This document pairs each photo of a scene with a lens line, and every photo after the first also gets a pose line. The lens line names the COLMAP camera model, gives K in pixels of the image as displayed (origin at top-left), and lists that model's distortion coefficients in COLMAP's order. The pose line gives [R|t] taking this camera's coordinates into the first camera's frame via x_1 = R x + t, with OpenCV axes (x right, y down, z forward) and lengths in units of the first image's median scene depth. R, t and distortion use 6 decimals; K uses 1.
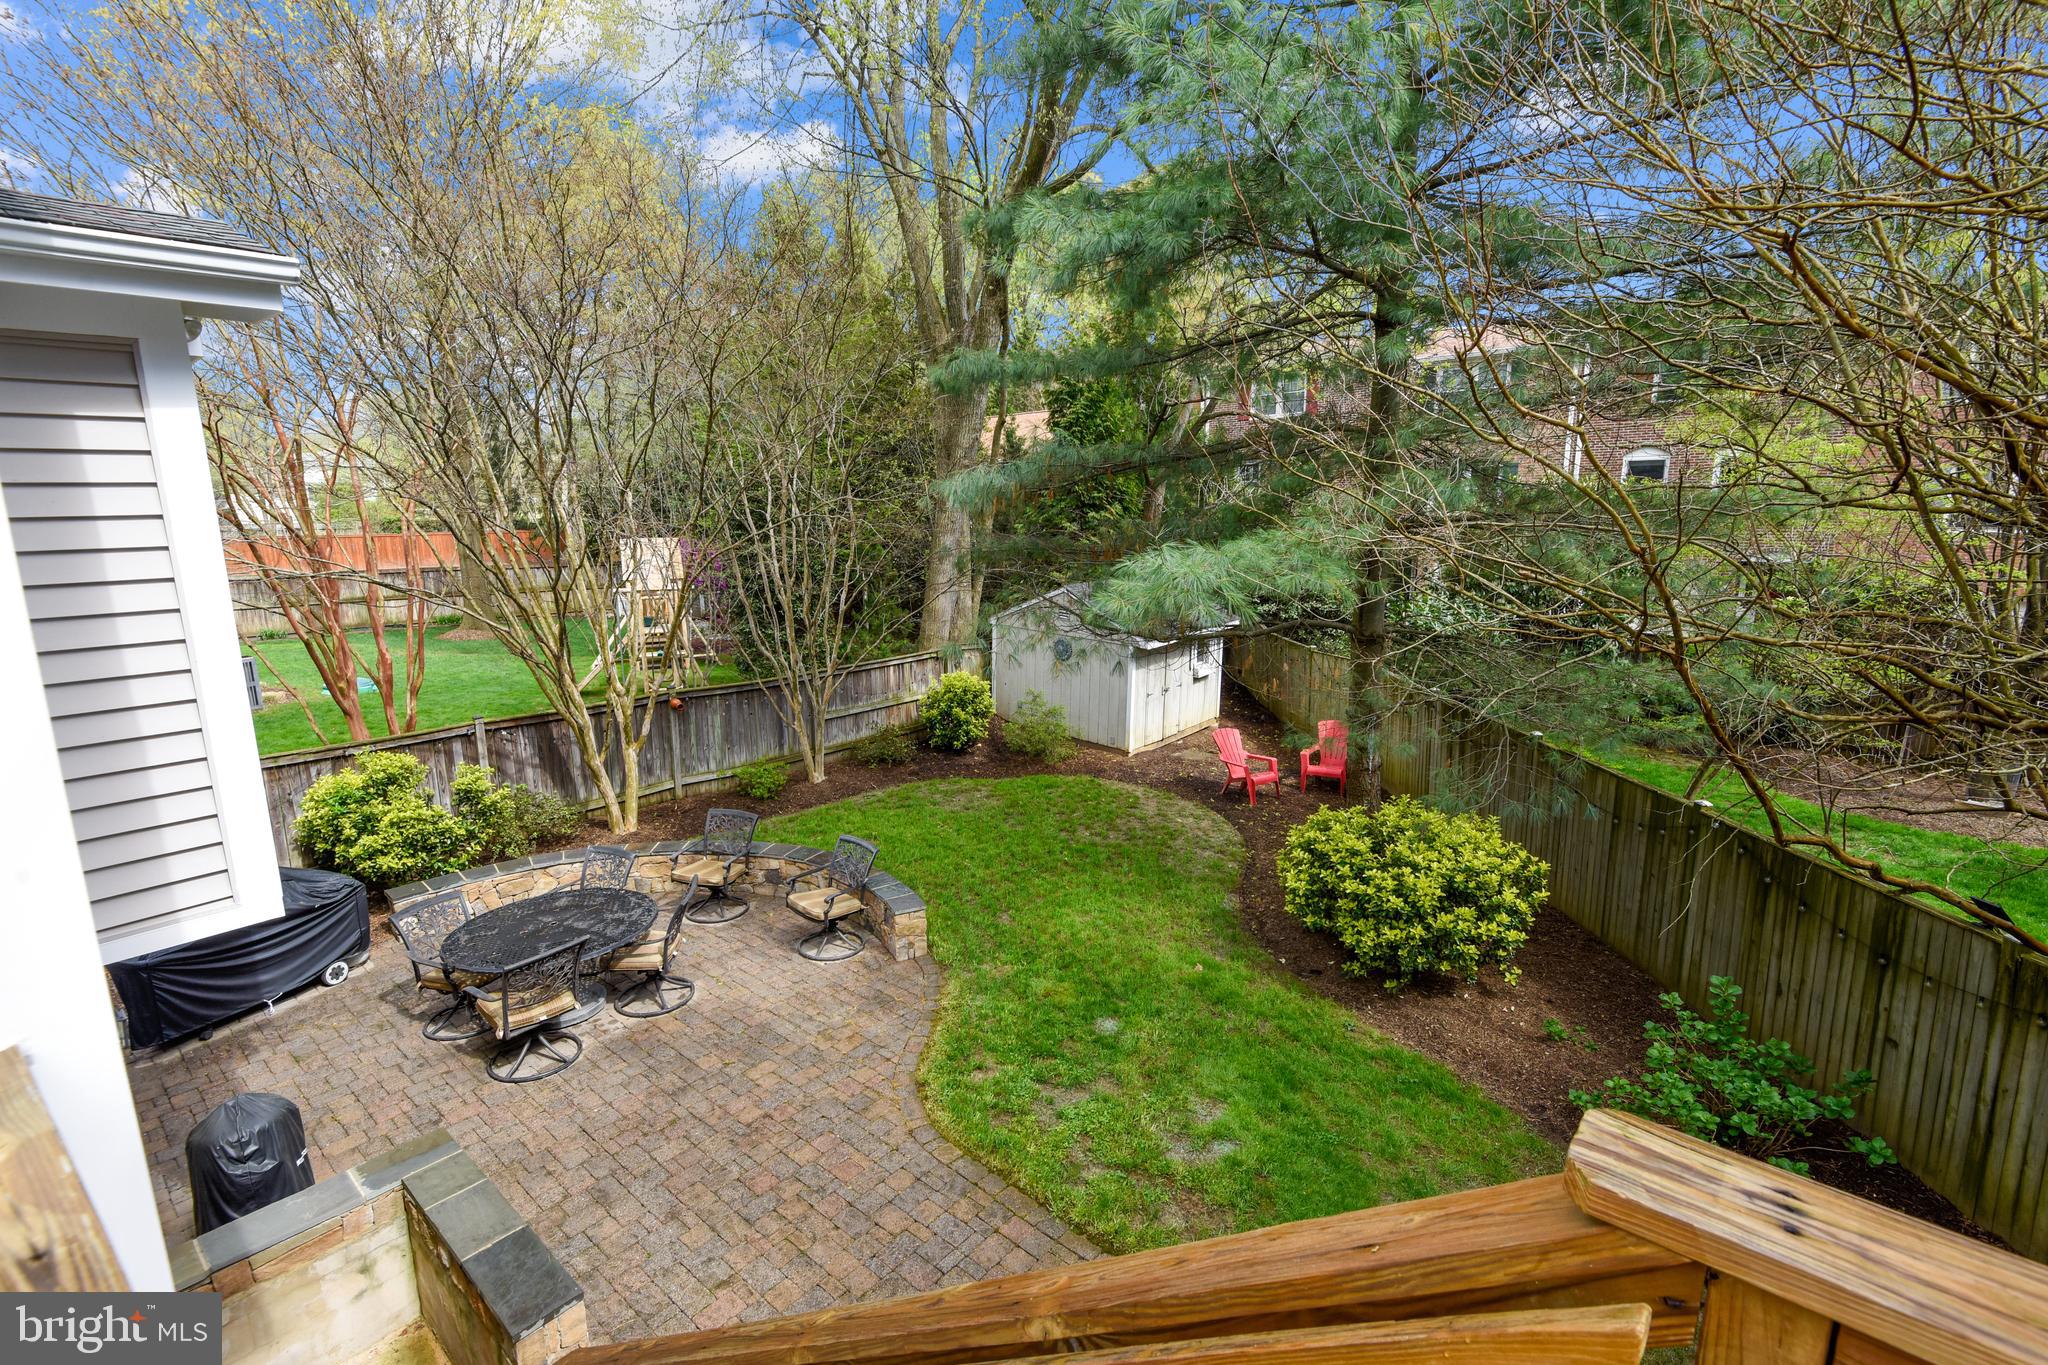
lens RADIAL K [[957.5, 0, 1022.1], [0, 957.5, 680.9], [0, 0, 1]] dist [0.005936, -0.009099]
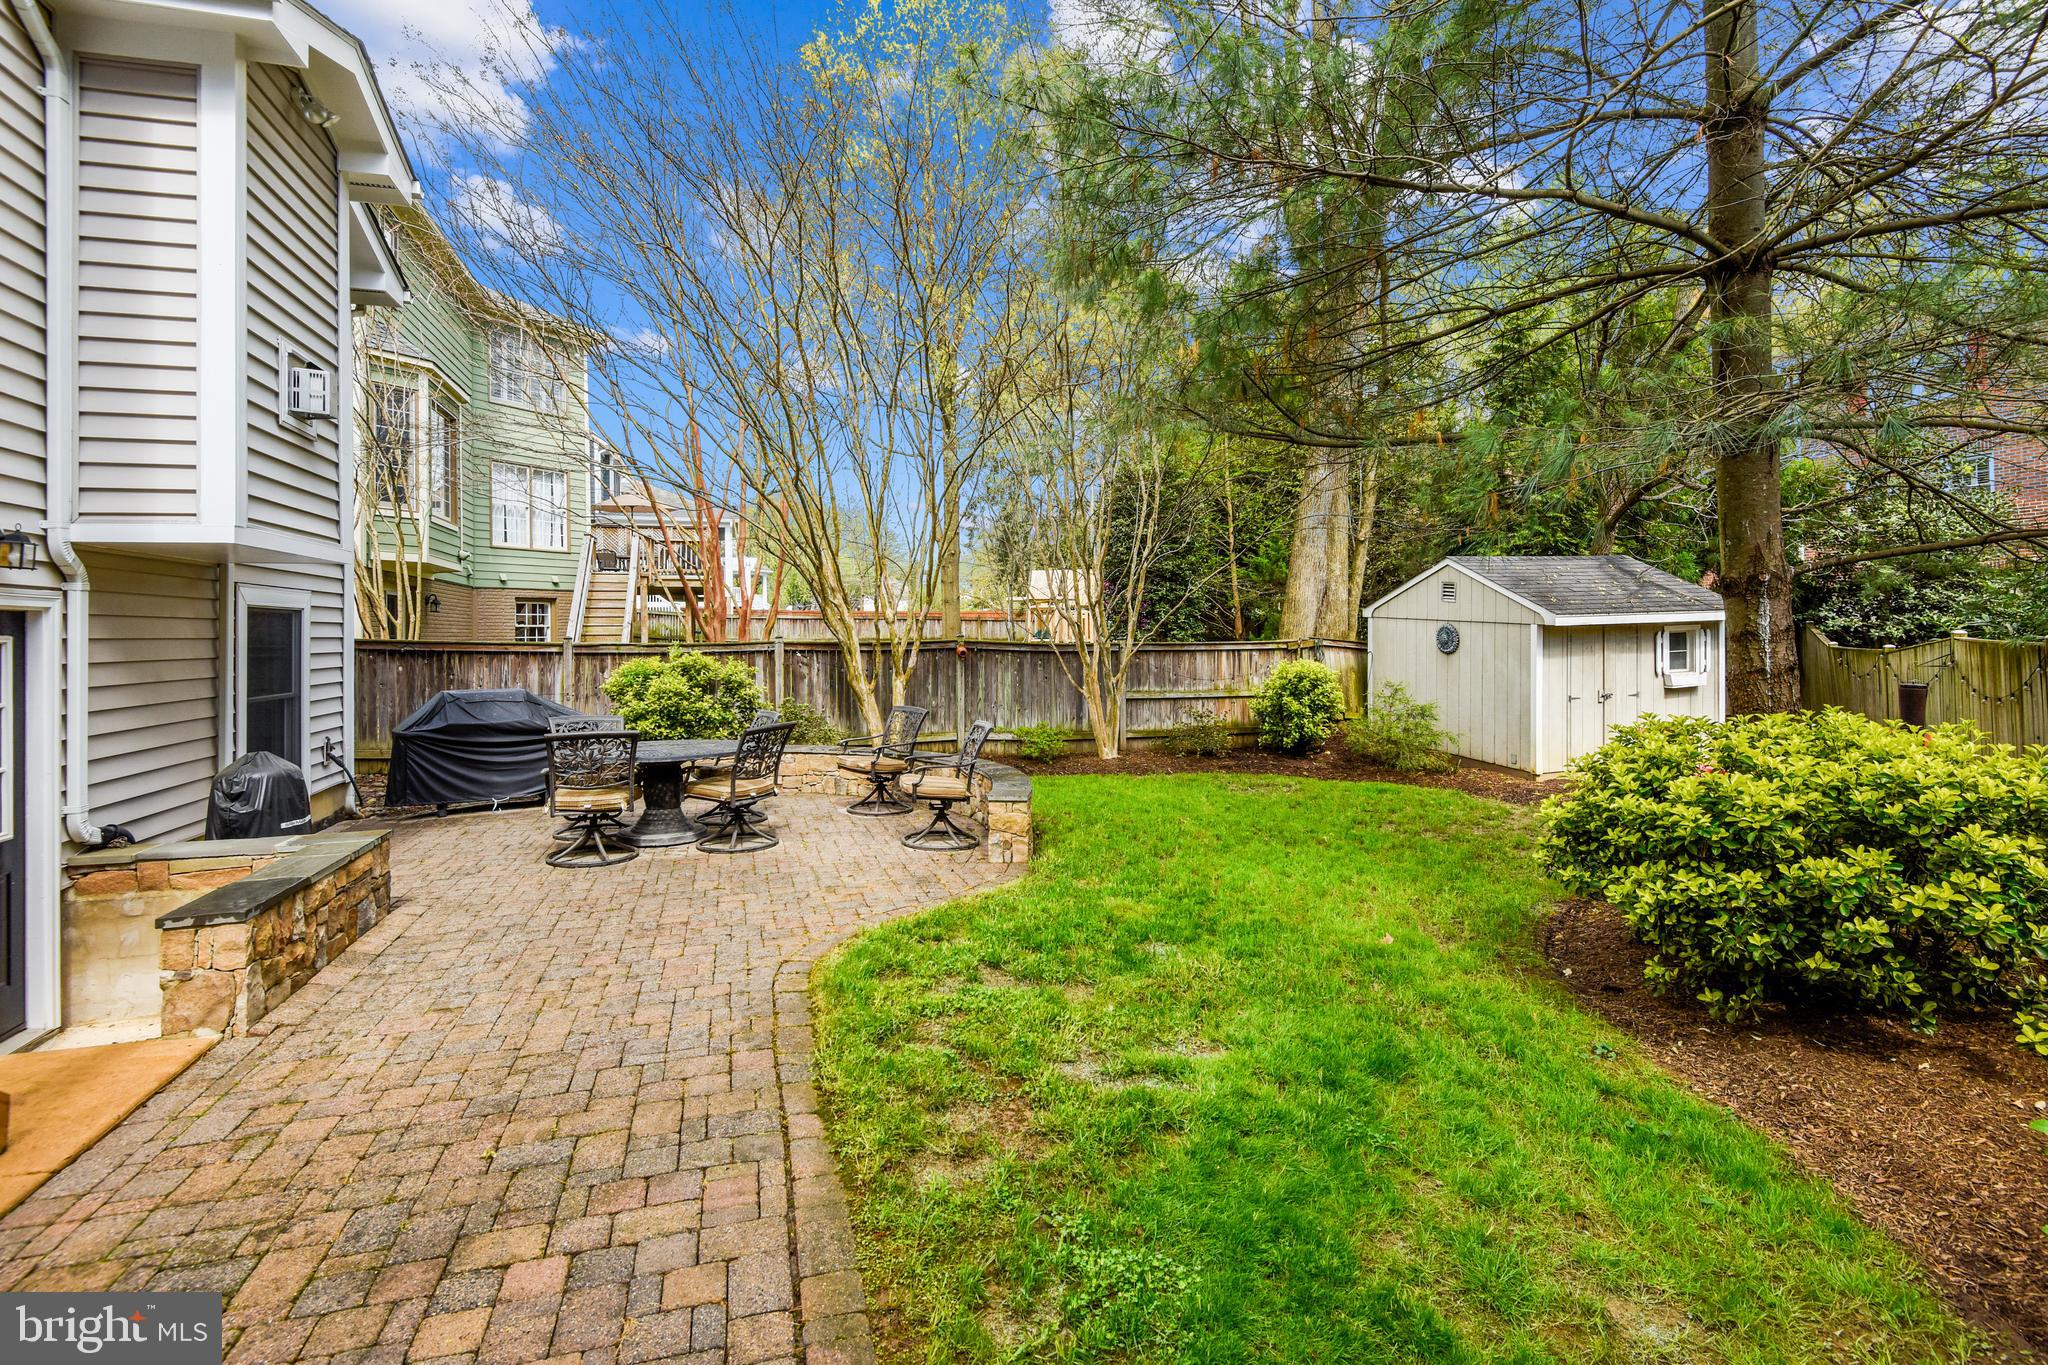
lens RADIAL K [[957.5, 0, 983.5], [0, 957.5, 632.7], [0, 0, 1]] dist [0.005936, -0.009099]
pose [[0.825140, 0.002698, -0.564922, 0.240650], [-0.105497, 0.983133, -0.149396, 0.165451], [0.554991, 0.182870, 0.811507, 0.222366]]
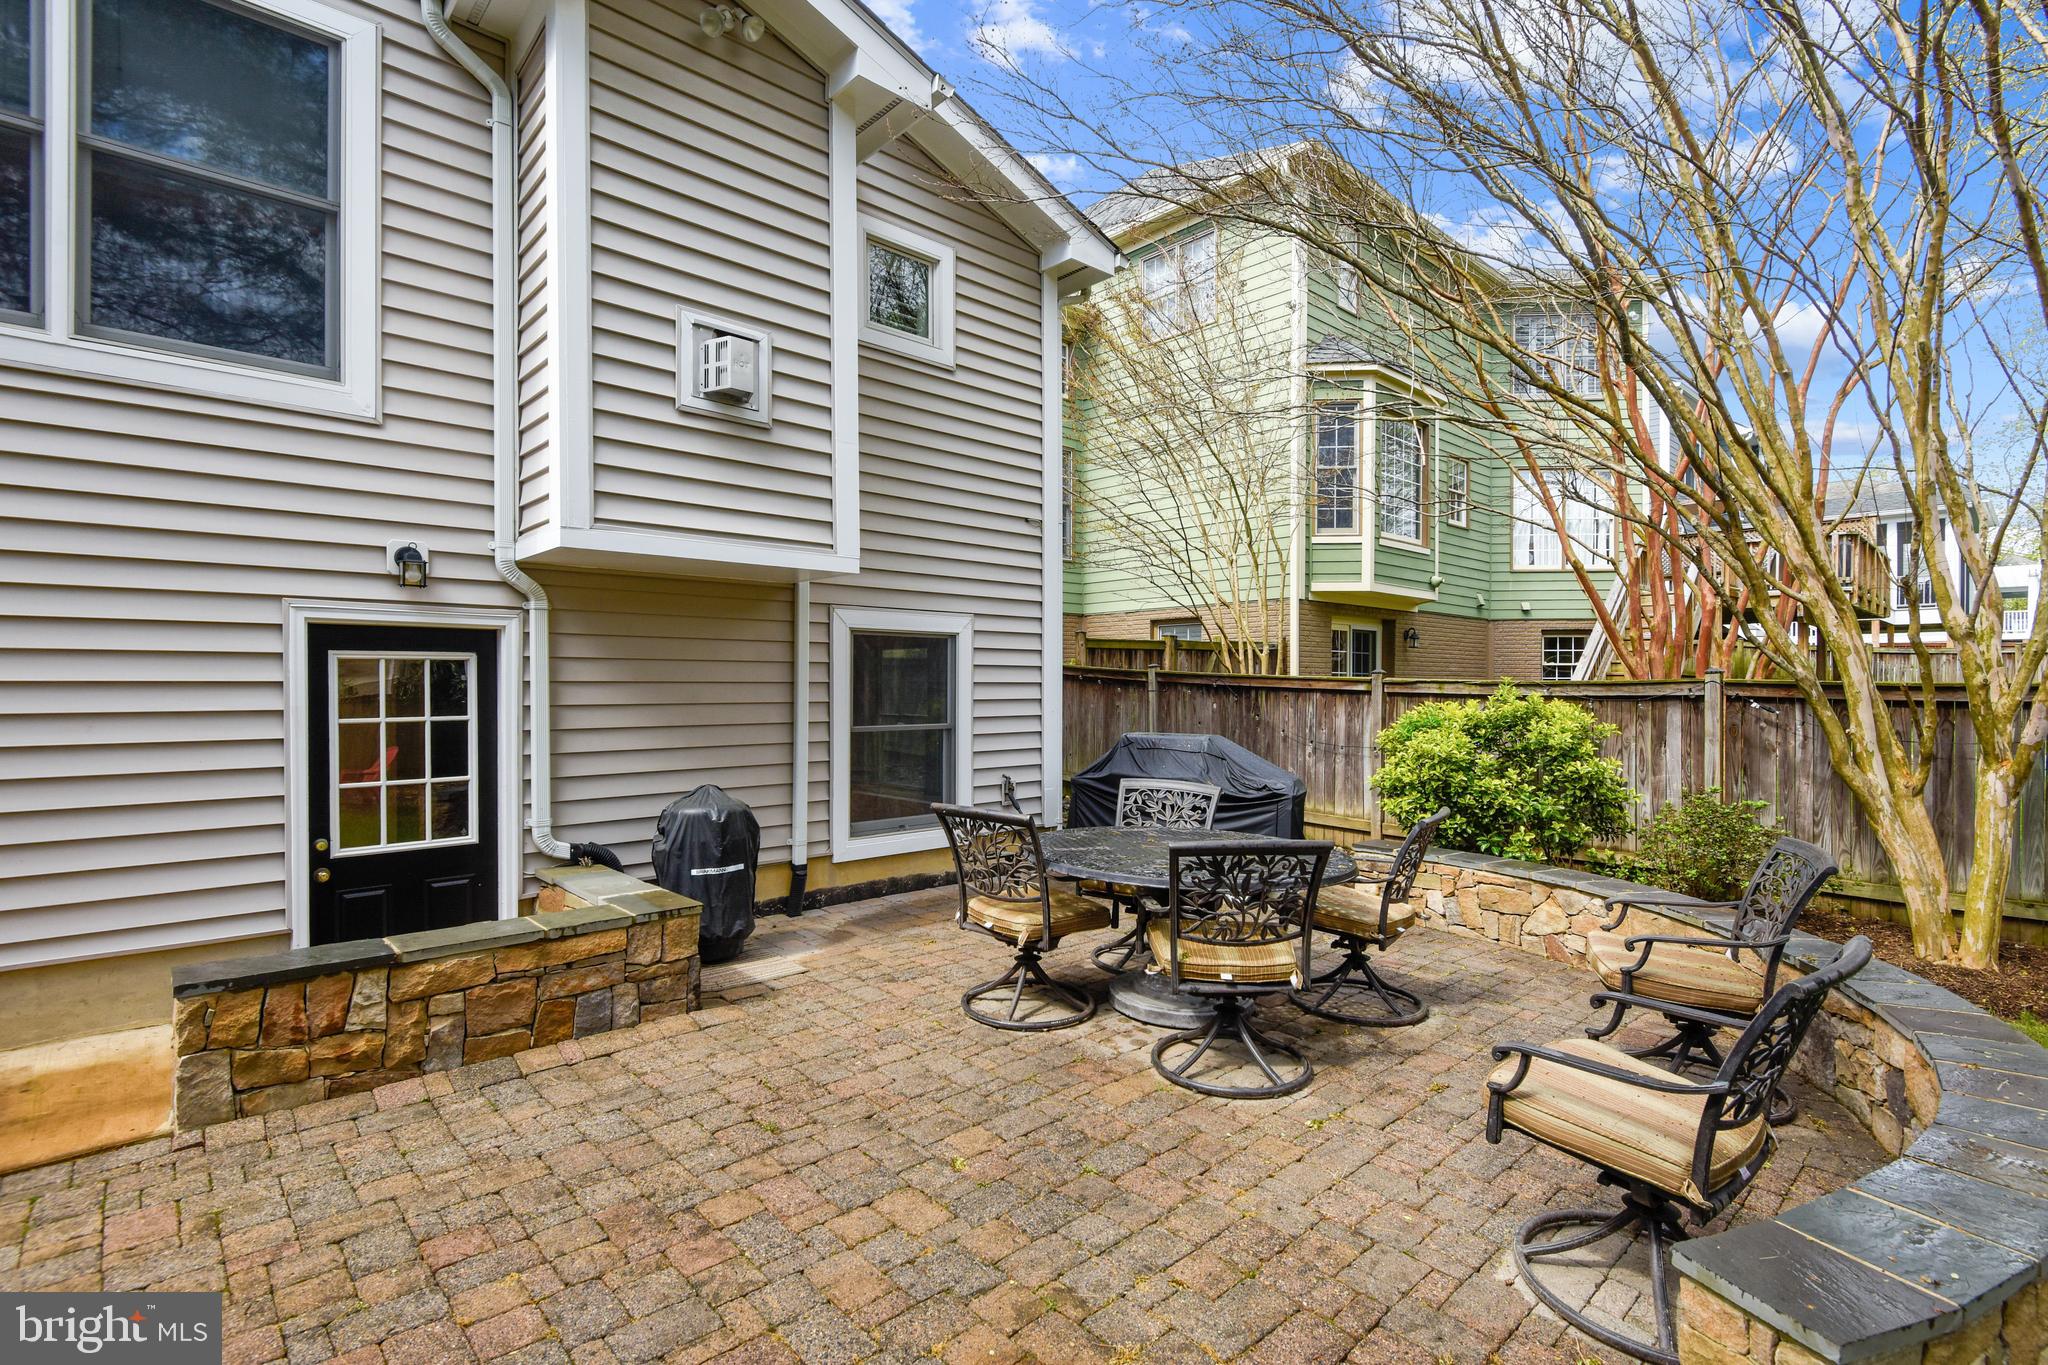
lens RADIAL K [[957.5, 0, 1027.1], [0, 957.5, 691.3], [0, 0, 1]] dist [0.005936, -0.009099]
pose [[-0.117763, 0.019776, -0.992845, 0.069422], [-0.188261, 0.981226, 0.041875, 0.100426], [0.975033, 0.191845, -0.111829, 0.624919]]
